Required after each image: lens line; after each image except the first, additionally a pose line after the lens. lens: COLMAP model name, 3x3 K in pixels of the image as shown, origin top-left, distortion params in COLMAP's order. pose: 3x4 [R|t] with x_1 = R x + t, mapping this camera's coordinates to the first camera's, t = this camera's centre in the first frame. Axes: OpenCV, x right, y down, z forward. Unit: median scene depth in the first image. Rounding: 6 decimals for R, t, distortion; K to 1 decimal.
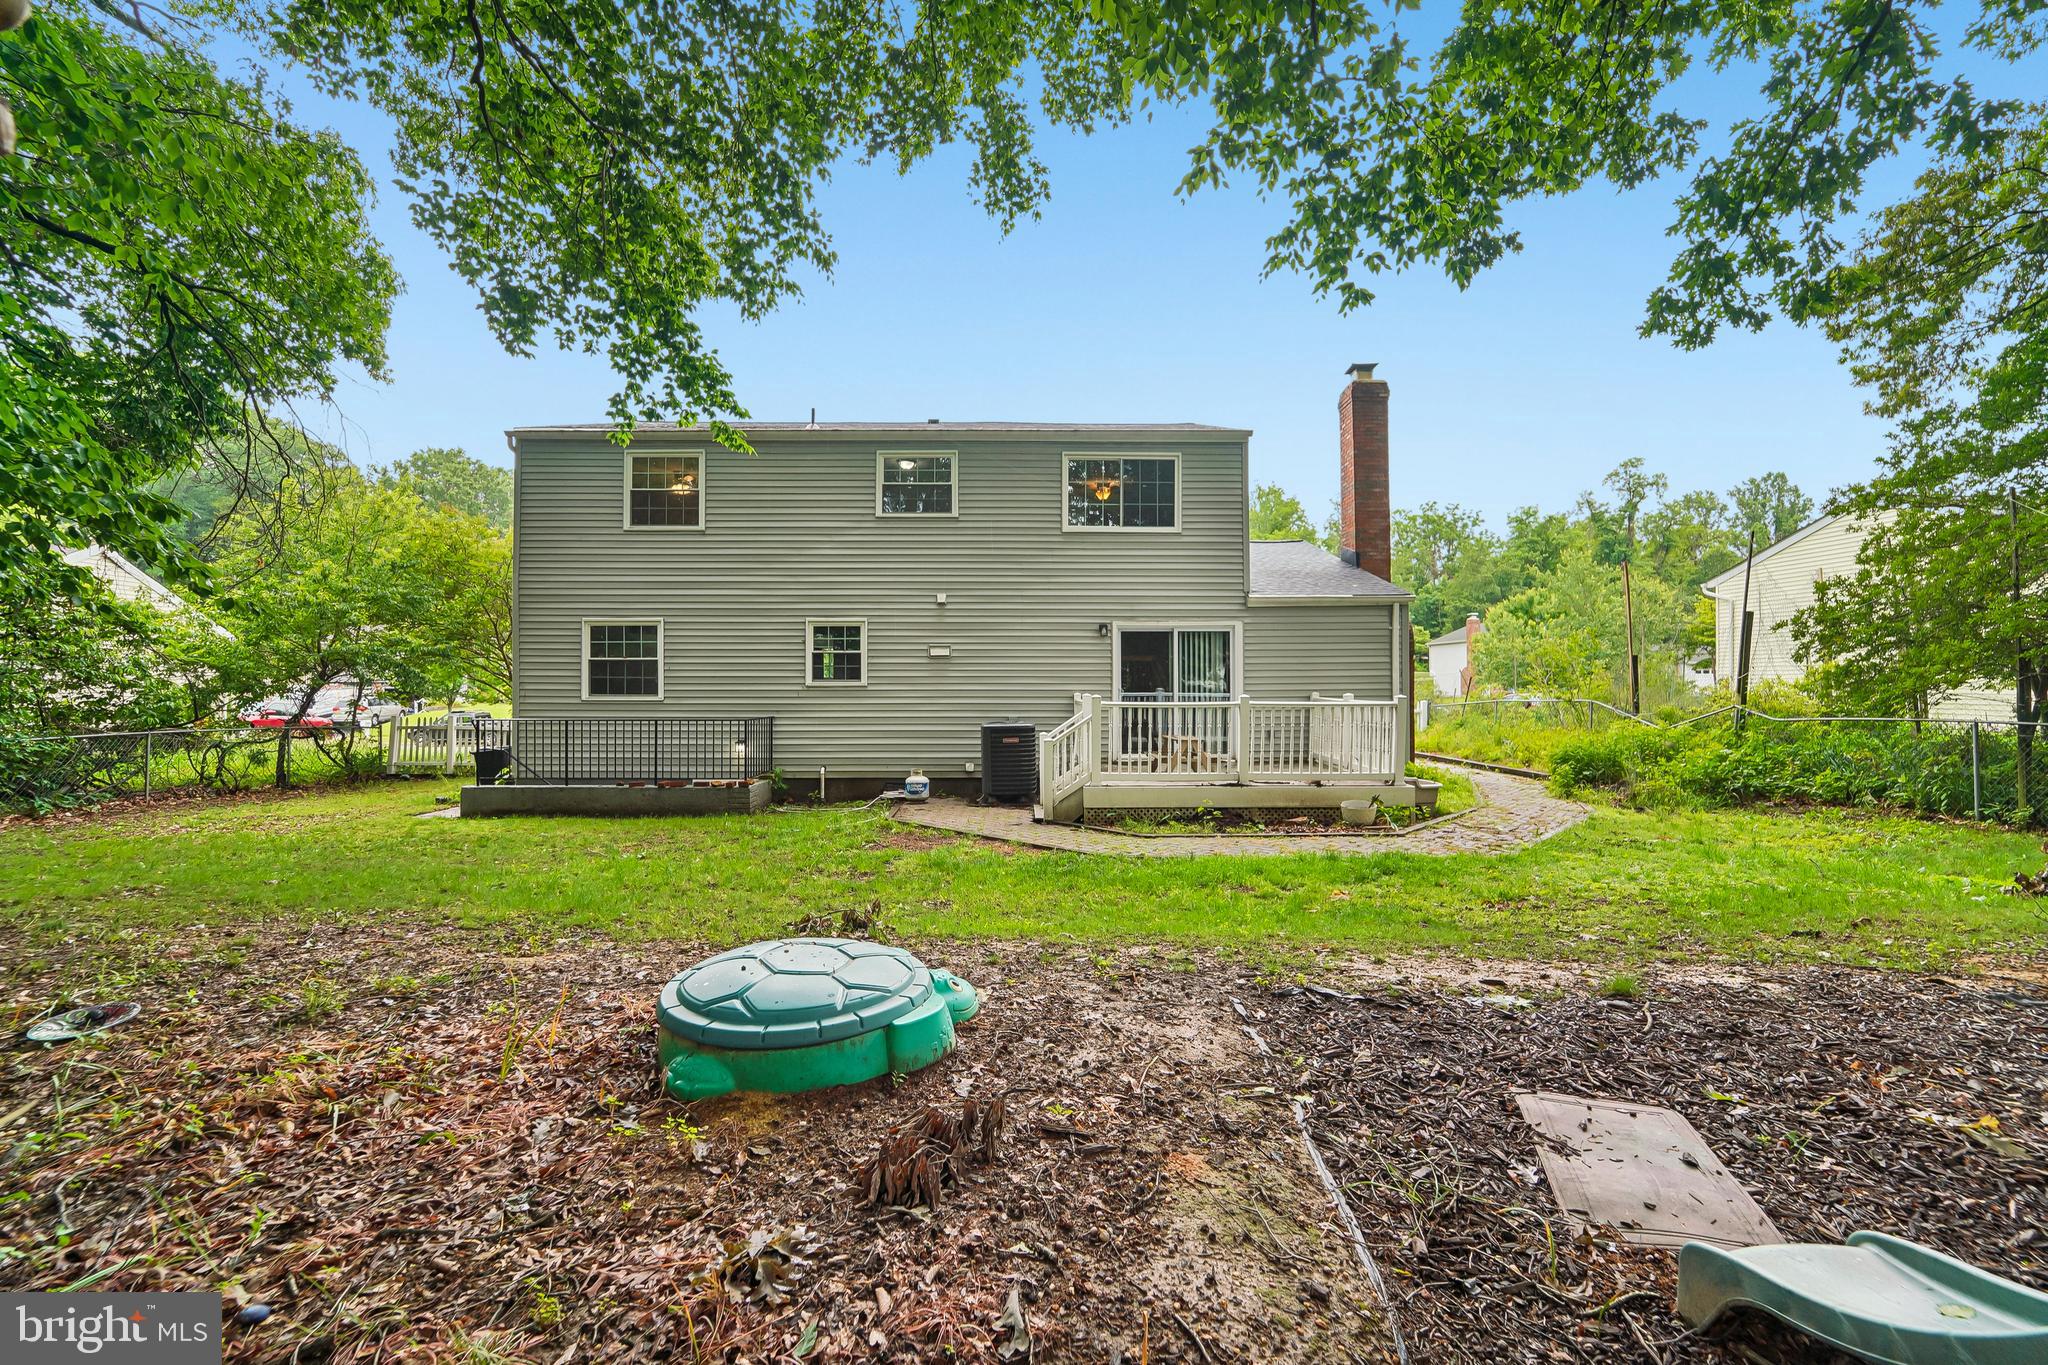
lens RADIAL K [[828.0, 0, 1035.0], [0, 828.0, 677.6], [0, 0, 1]] dist [-0.001071, -0.000011]
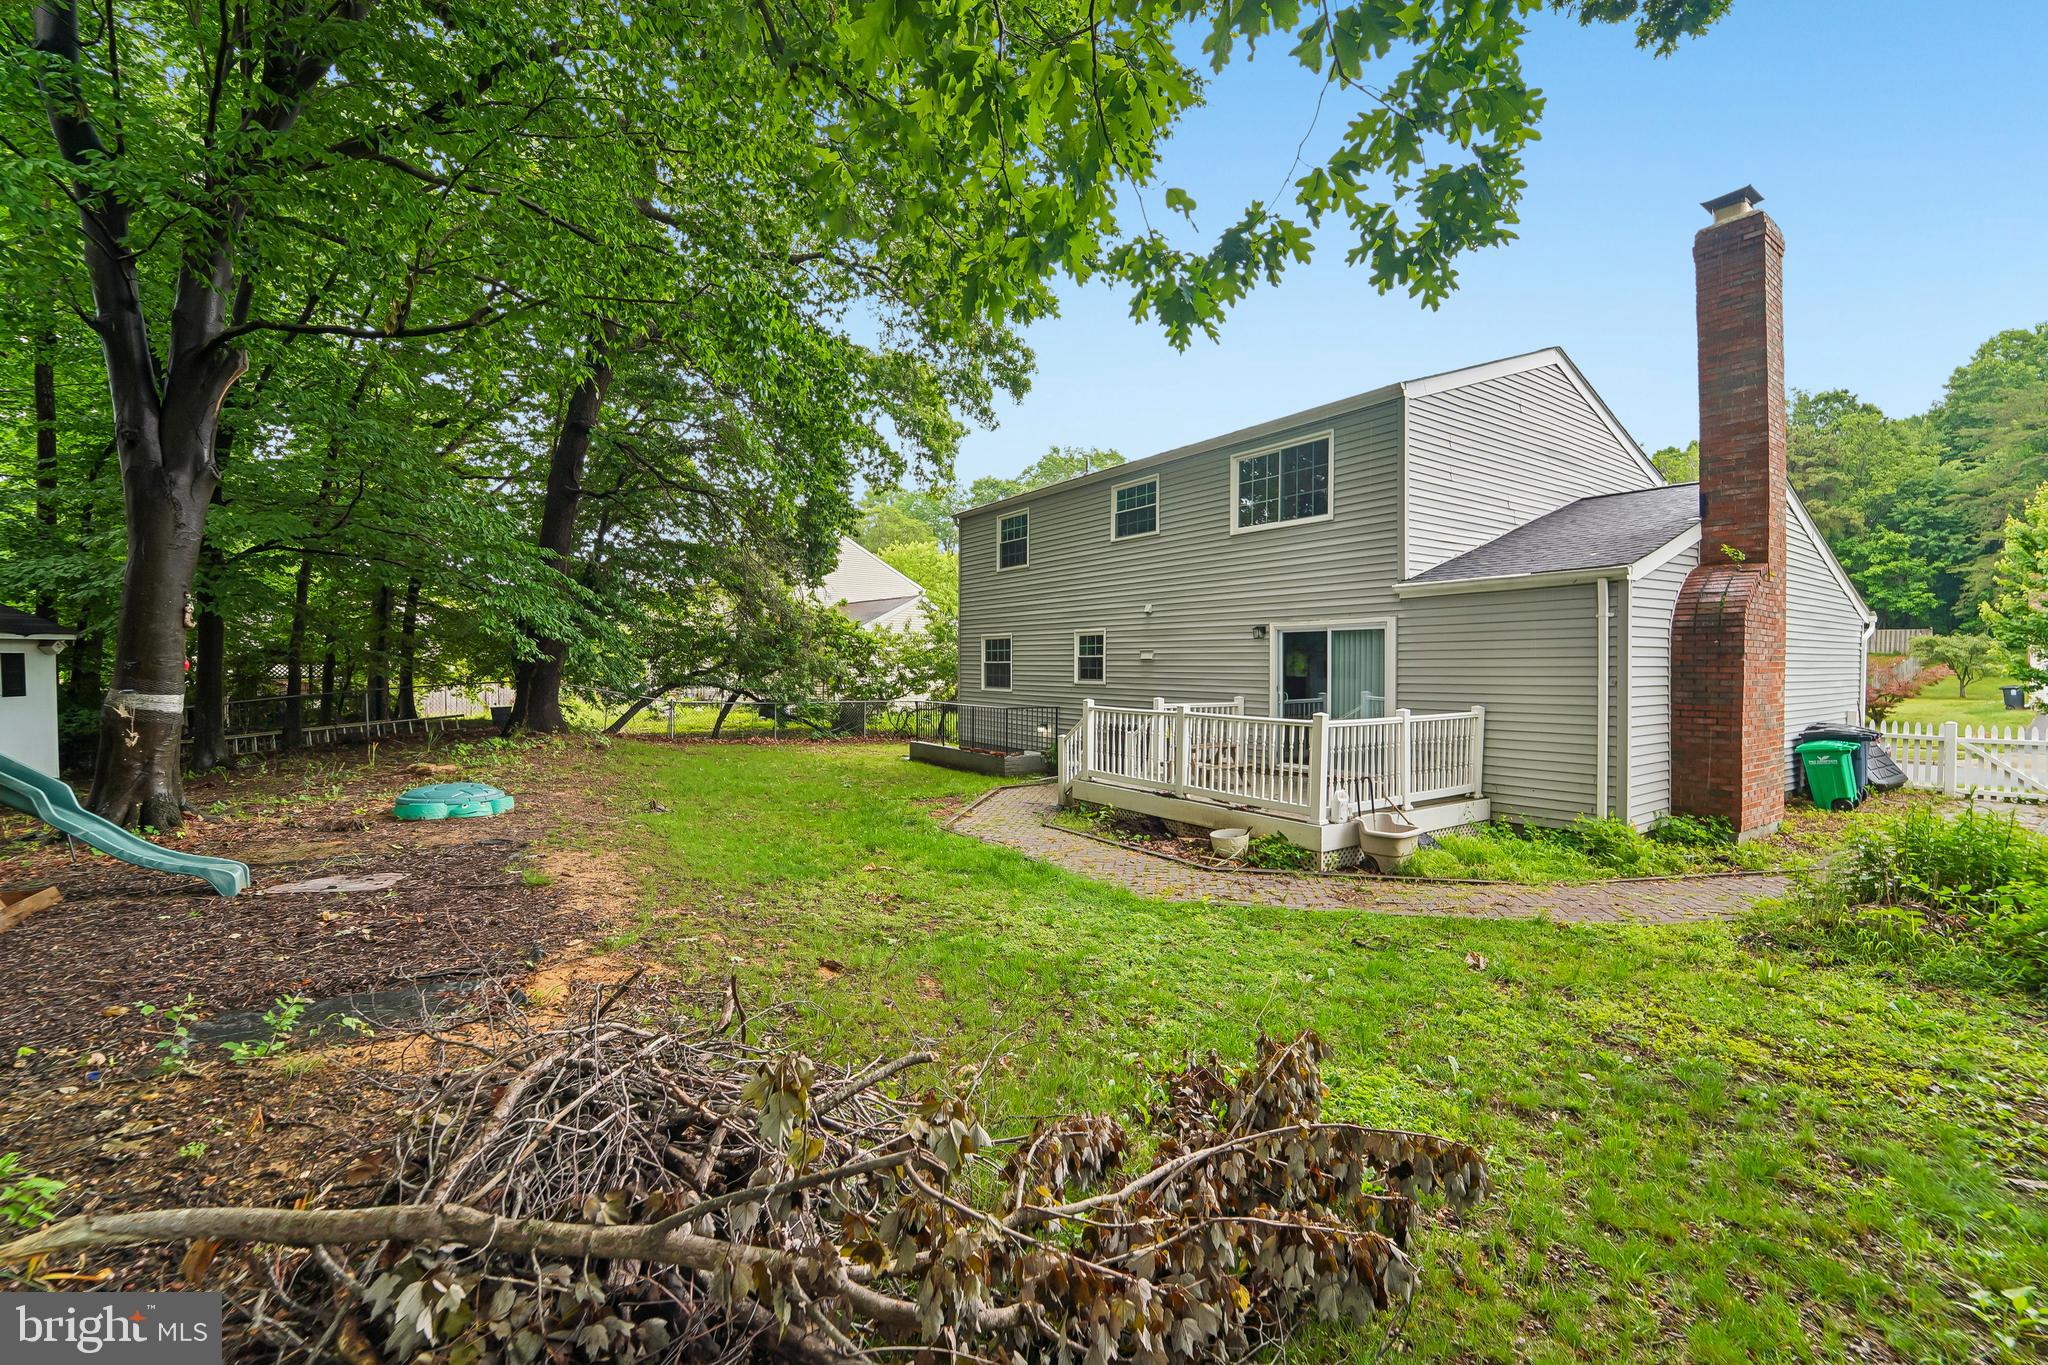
lens RADIAL K [[828.0, 0, 1035.0], [0, 828.0, 677.6], [0, 0, 1]] dist [-0.001071, -0.000011]
pose [[0.585851, 0.012588, -0.810321, 0.709168], [0.002978, 0.999839, 0.017685, -0.022065], [0.810413, -0.012774, 0.585720, 0.217627]]
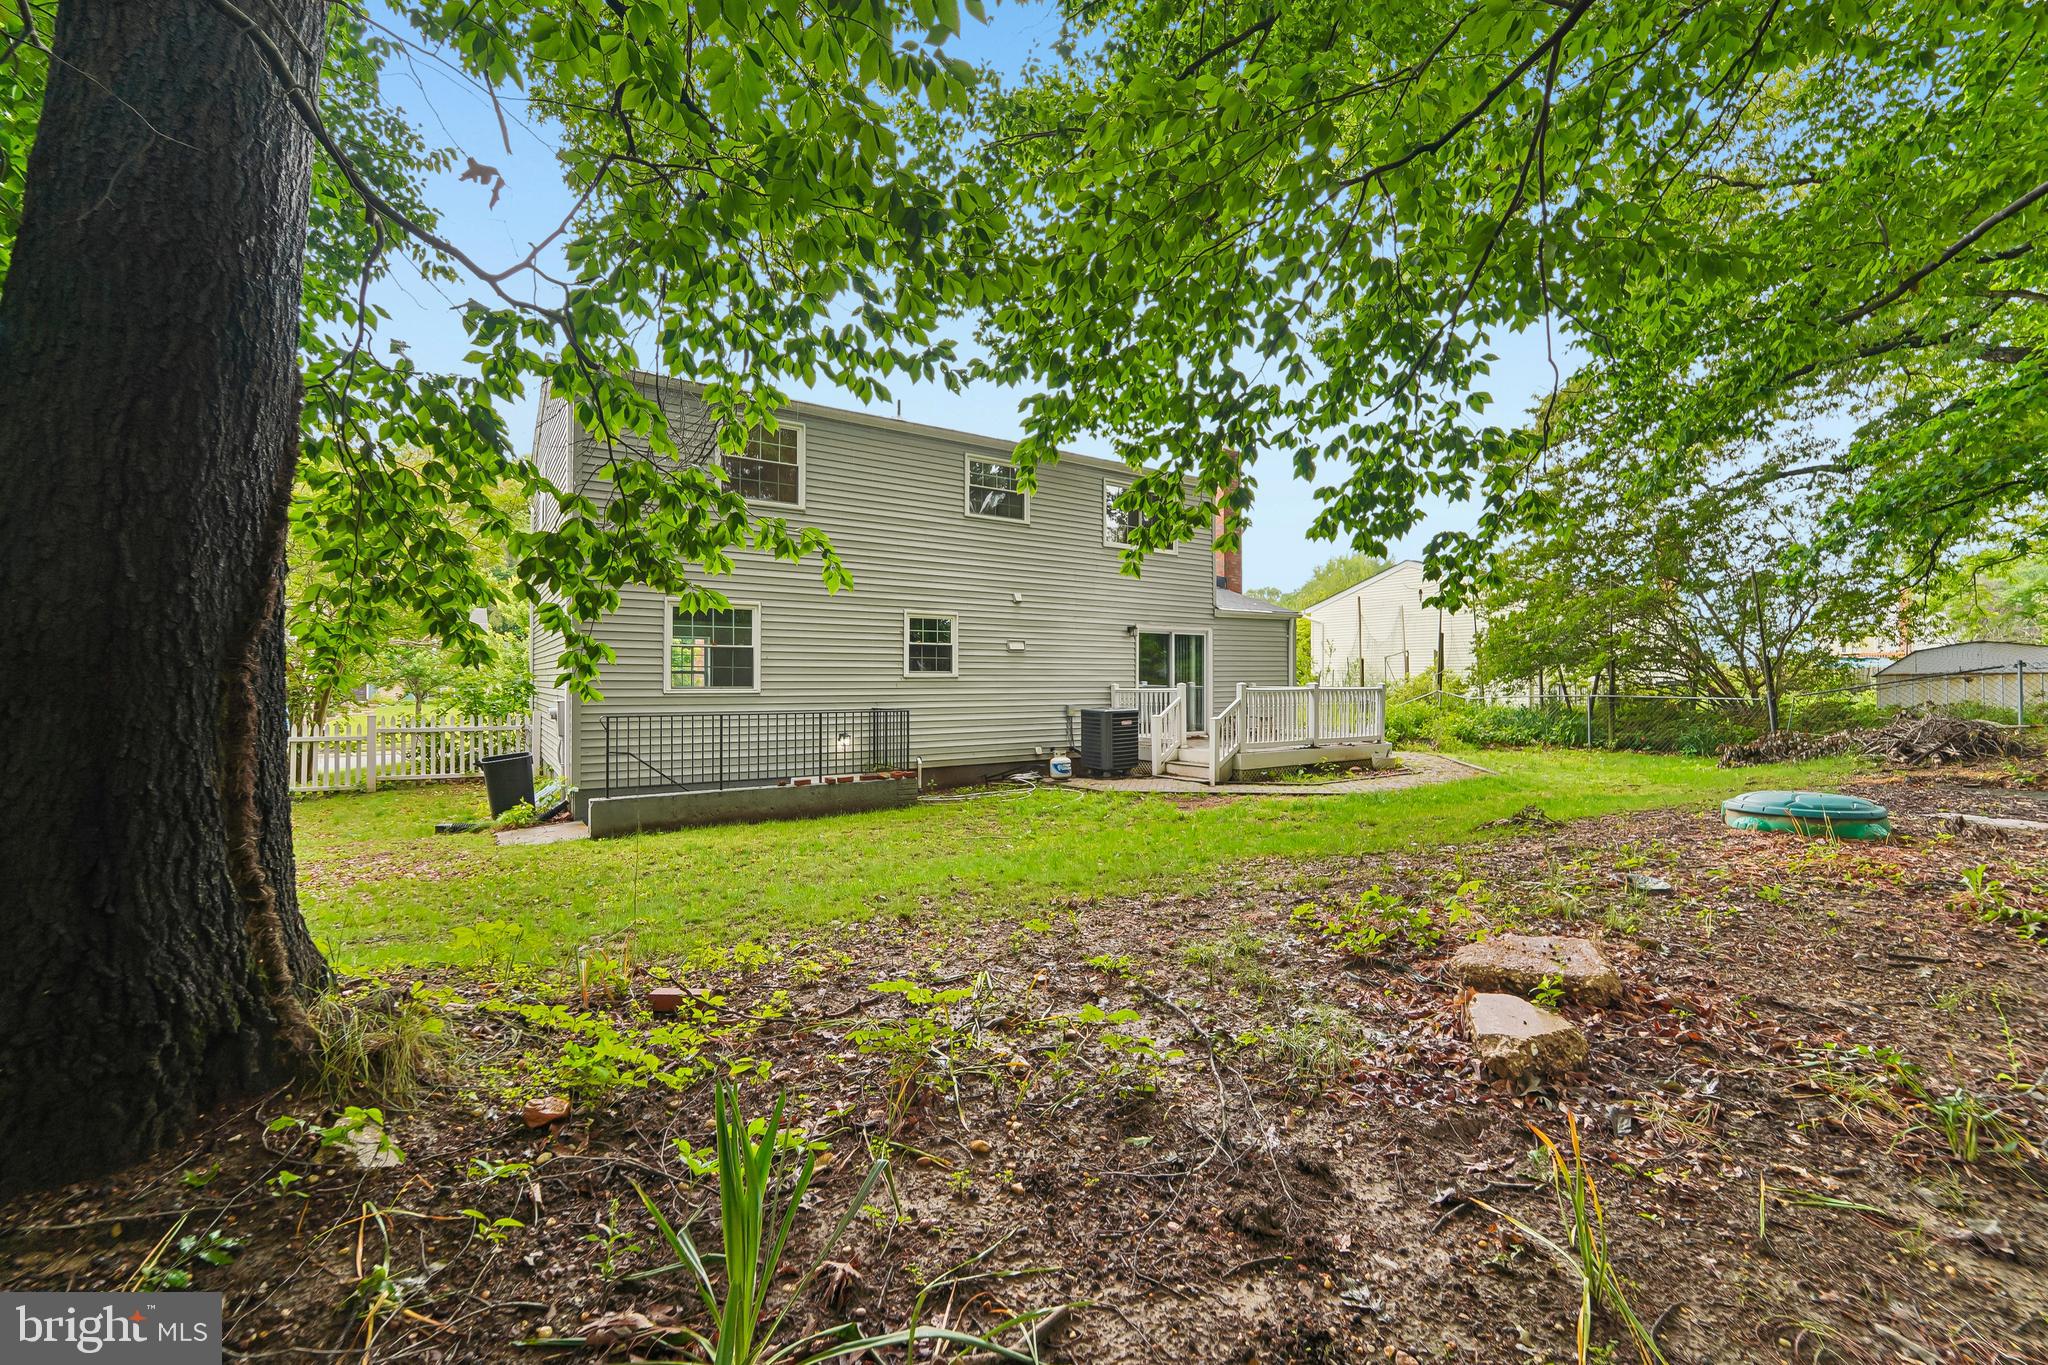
lens RADIAL K [[828.0, 0, 1035.0], [0, 828.0, 677.6], [0, 0, 1]] dist [-0.001071, -0.000011]
pose [[0.819400, 0.002023, 0.573219, -0.723765], [-0.003152, 0.999995, 0.000977, 0.009271], [-0.573214, -0.002607, 0.819402, 0.088745]]
